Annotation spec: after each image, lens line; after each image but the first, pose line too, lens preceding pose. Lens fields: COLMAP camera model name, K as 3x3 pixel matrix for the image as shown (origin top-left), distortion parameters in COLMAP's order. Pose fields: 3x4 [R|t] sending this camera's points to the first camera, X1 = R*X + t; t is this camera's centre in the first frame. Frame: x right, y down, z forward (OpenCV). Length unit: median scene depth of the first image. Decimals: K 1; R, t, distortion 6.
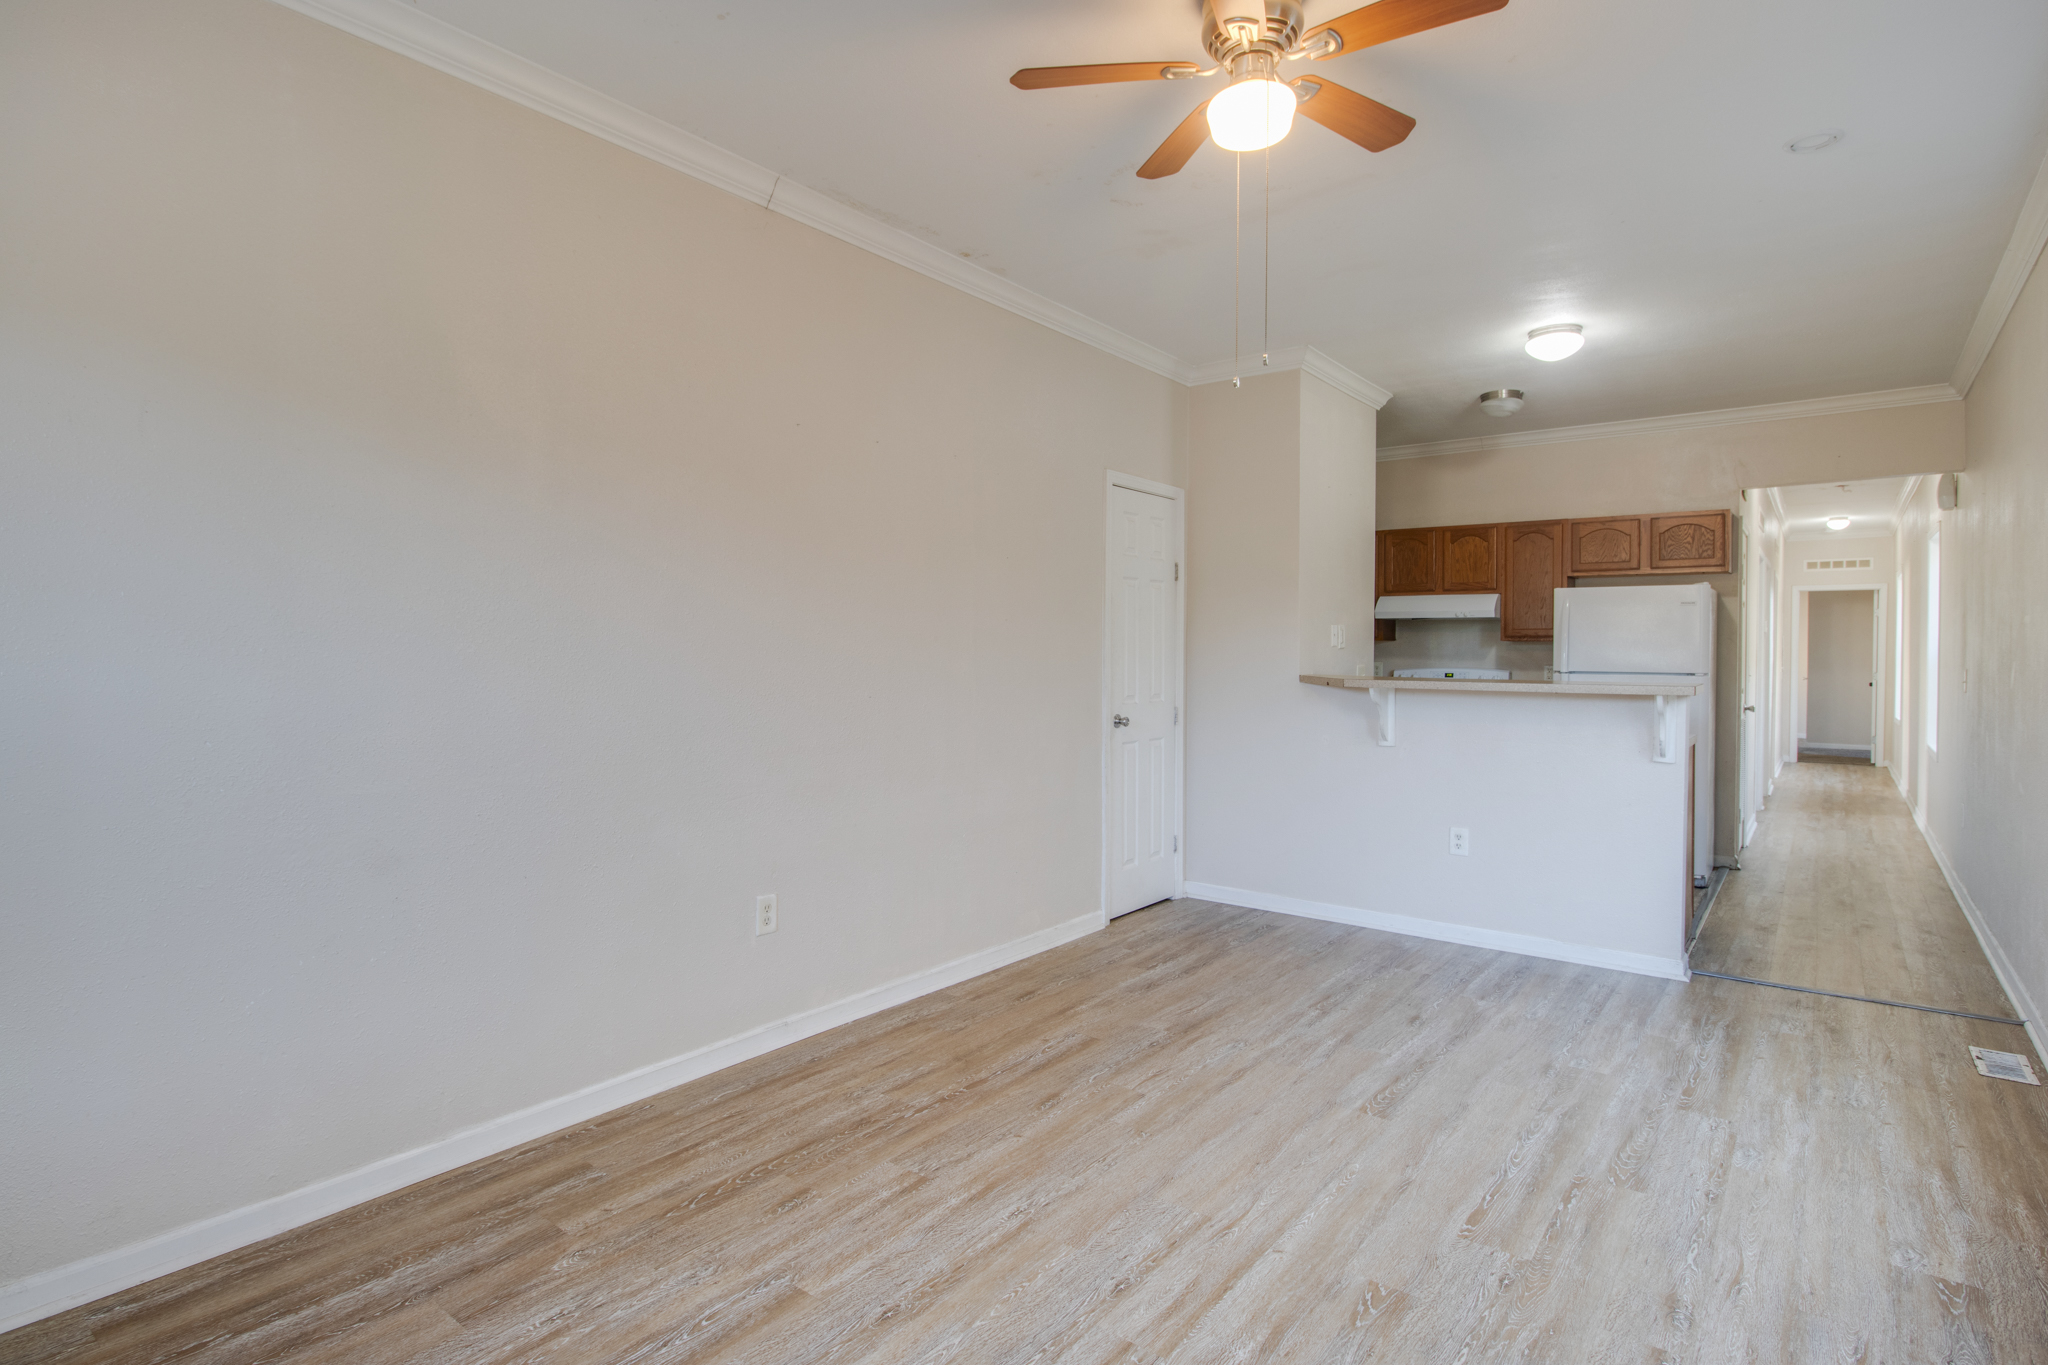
lens RADIAL K [[963.5, 0, 1038.9], [0, 963.5, 657.7], [0, 0, 1]] dist [0.002068, -0.011430]
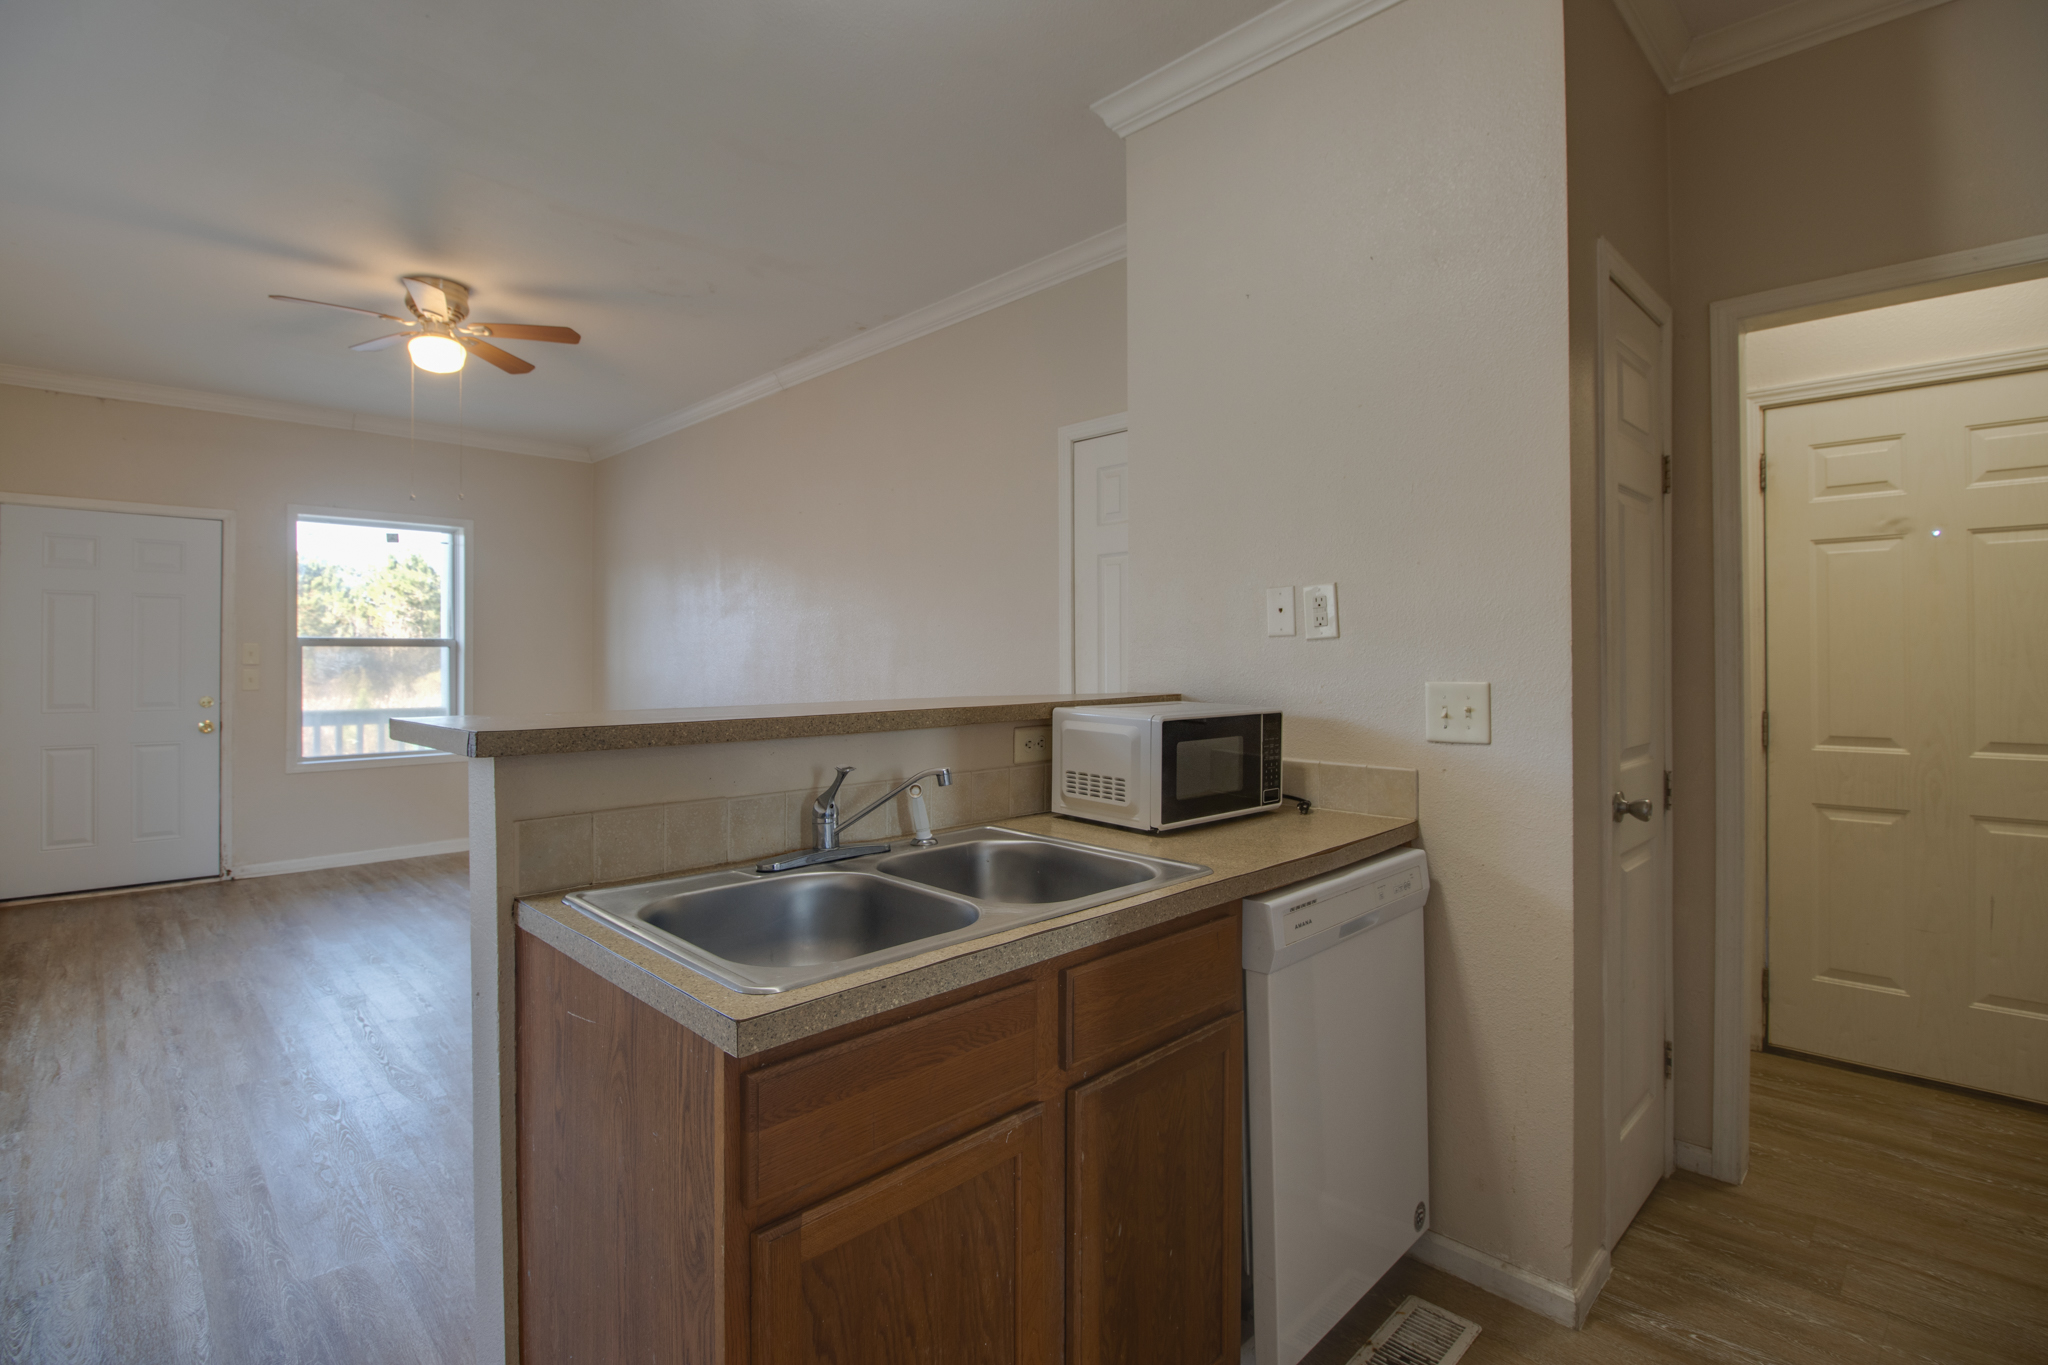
lens RADIAL K [[963.5, 0, 1038.9], [0, 963.5, 657.7], [0, 0, 1]] dist [0.002068, -0.011430]
pose [[-0.101847, -0.006808, -0.994777, 1.563591], [-0.004814, 0.999968, -0.006351, 0.000379], [0.994788, 0.004143, -0.101876, 1.916432]]
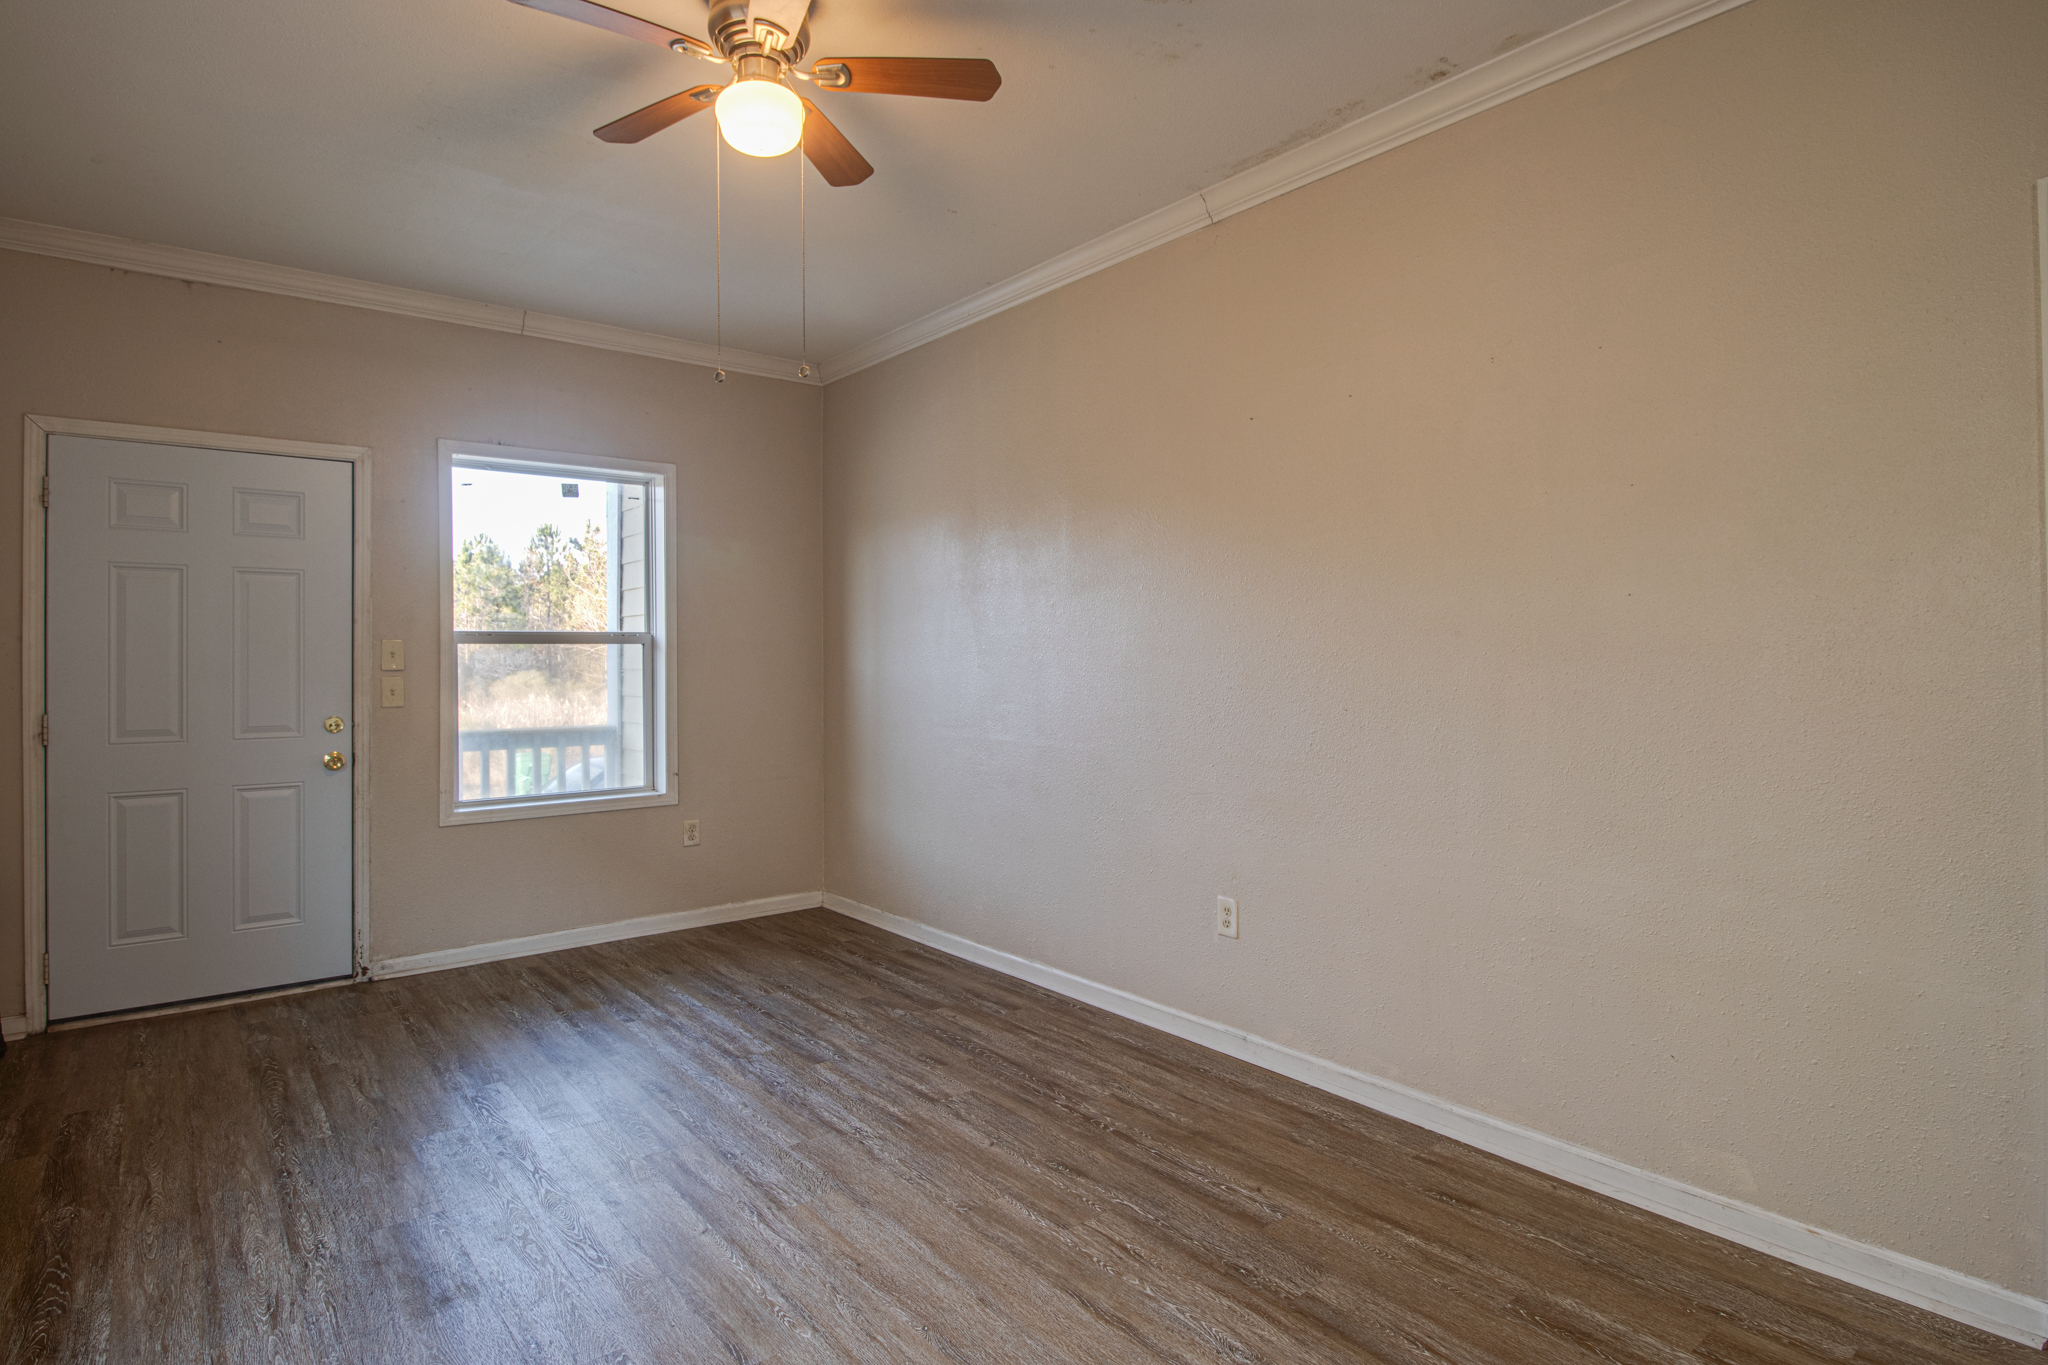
lens RADIAL K [[1057.4, 0, 1028.9], [0, 1057.4, 655.7], [0, 0, 1]] dist [0.012300, -0.016138]
pose [[-0.193778, -0.005054, -0.981032, 1.017699], [0.001411, 0.999984, -0.005431, -0.001678], [0.981044, -0.002436, -0.193768, 1.215964]]
